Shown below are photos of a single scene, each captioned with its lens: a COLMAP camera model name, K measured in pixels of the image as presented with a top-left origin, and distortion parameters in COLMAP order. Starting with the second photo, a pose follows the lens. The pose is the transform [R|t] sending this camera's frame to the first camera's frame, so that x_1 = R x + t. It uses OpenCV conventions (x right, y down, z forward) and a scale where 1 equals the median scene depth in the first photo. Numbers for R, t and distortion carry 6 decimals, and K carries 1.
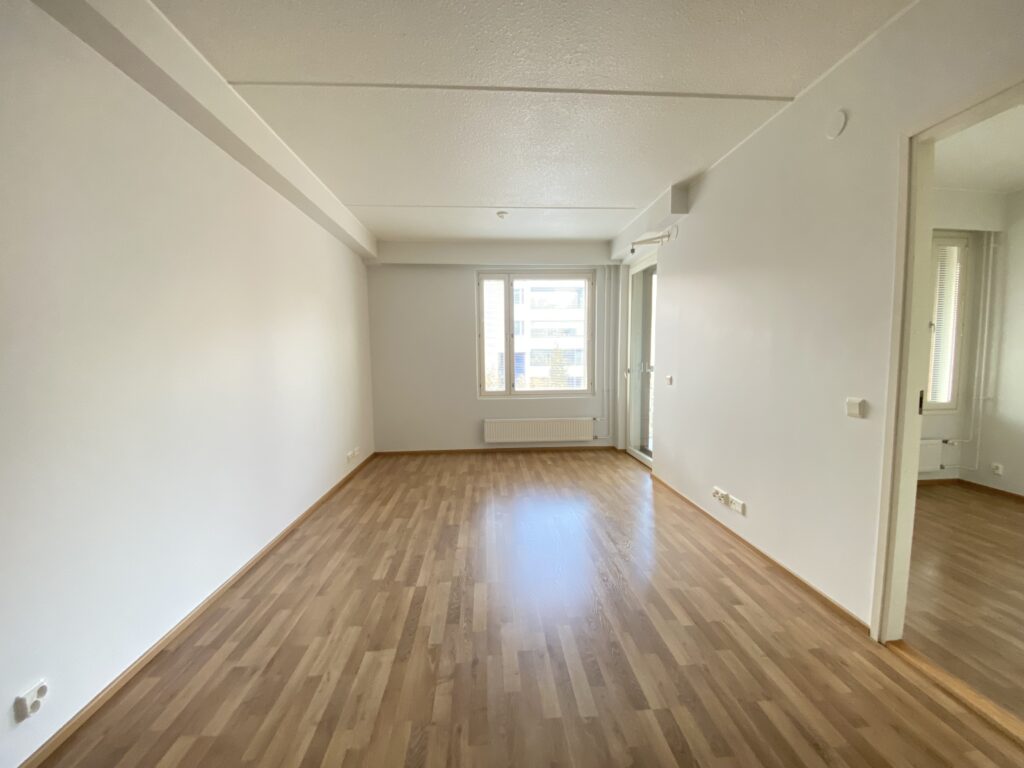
lens RADIAL K [[414.0, 0, 512.0], [0, 414.0, 384.0], [0, 0, 1]] dist [0.003064, 0.000105]
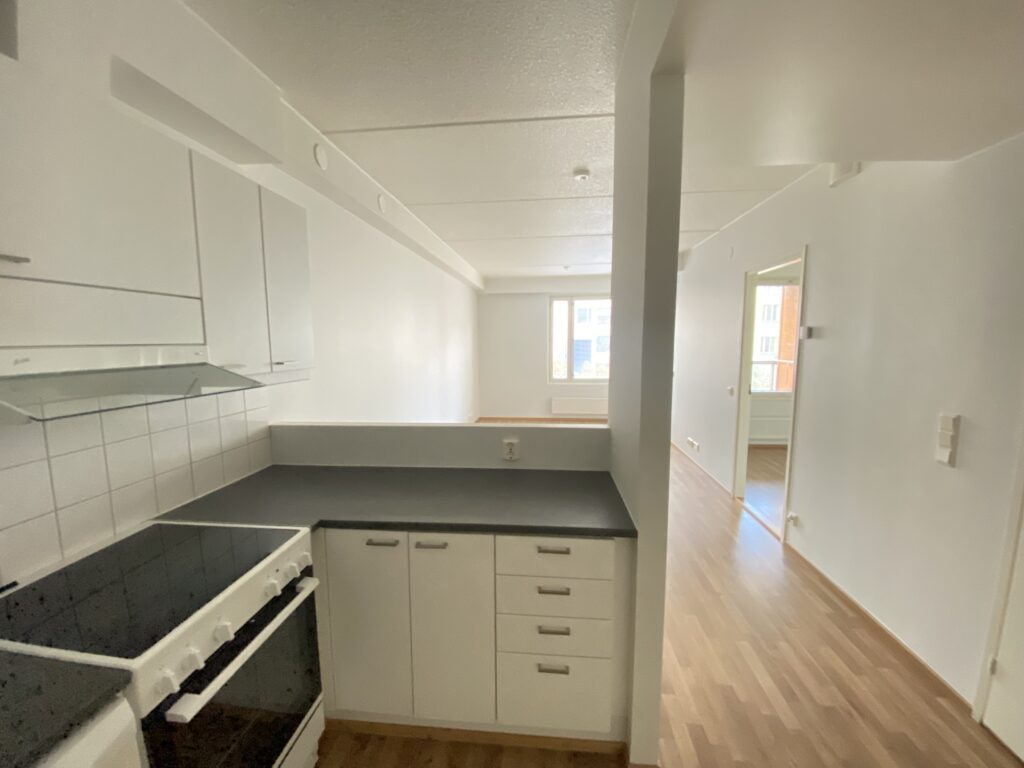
lens RADIAL K [[414.0, 0, 512.0], [0, 414.0, 384.0], [0, 0, 1]] dist [0.003064, 0.000105]
pose [[0.987174, 0.020421, -0.158335, 0.022580], [-0.014577, 0.999172, 0.037983, -0.015972], [0.158980, -0.035188, 0.986655, -0.449540]]
